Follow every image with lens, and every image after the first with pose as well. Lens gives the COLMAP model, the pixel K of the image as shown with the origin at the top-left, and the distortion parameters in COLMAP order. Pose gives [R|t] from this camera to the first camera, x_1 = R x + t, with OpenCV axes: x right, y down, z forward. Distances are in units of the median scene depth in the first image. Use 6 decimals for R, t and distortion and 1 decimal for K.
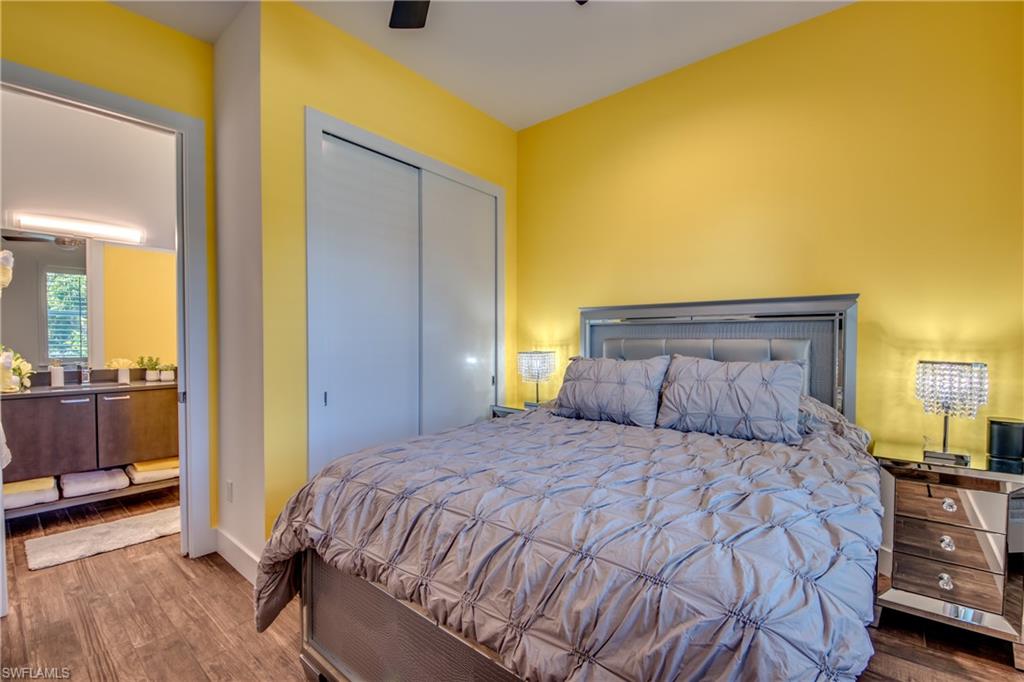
lens RADIAL K [[447.5, 0, 512.0], [0, 447.5, 341.0], [0, 0, 1]] dist [0.023605, -0.023674]
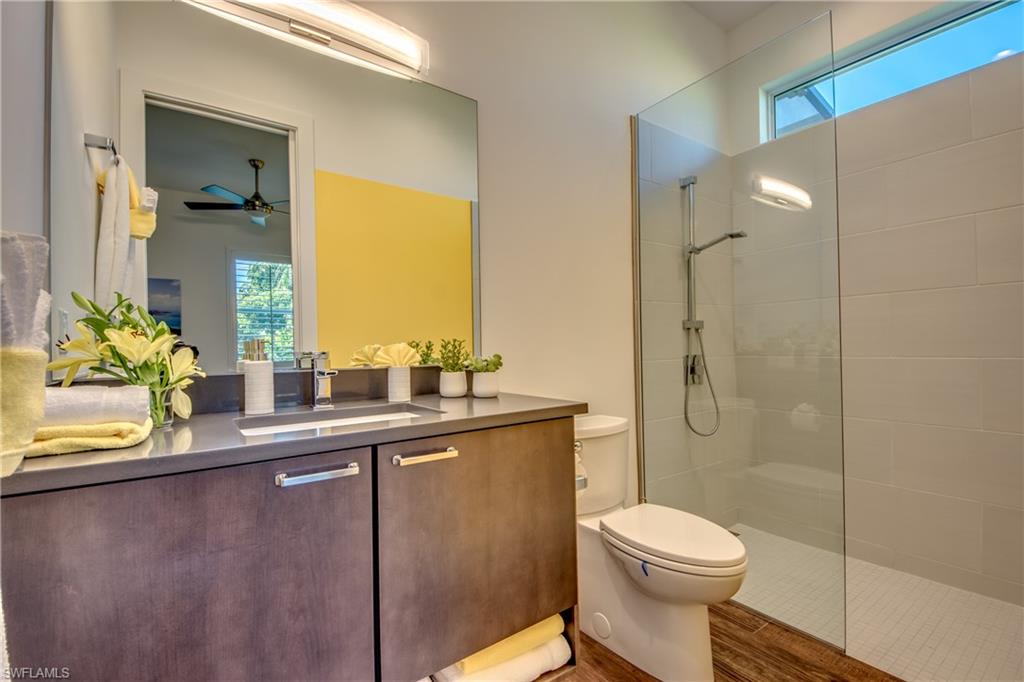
lens RADIAL K [[447.5, 0, 512.0], [0, 447.5, 341.0], [0, 0, 1]] dist [0.023605, -0.023674]
pose [[0.967019, -0.014985, -0.254262, -0.742377], [0.011208, 0.999804, -0.016298, 0.051936], [0.254457, 0.012910, 0.966998, 0.714964]]
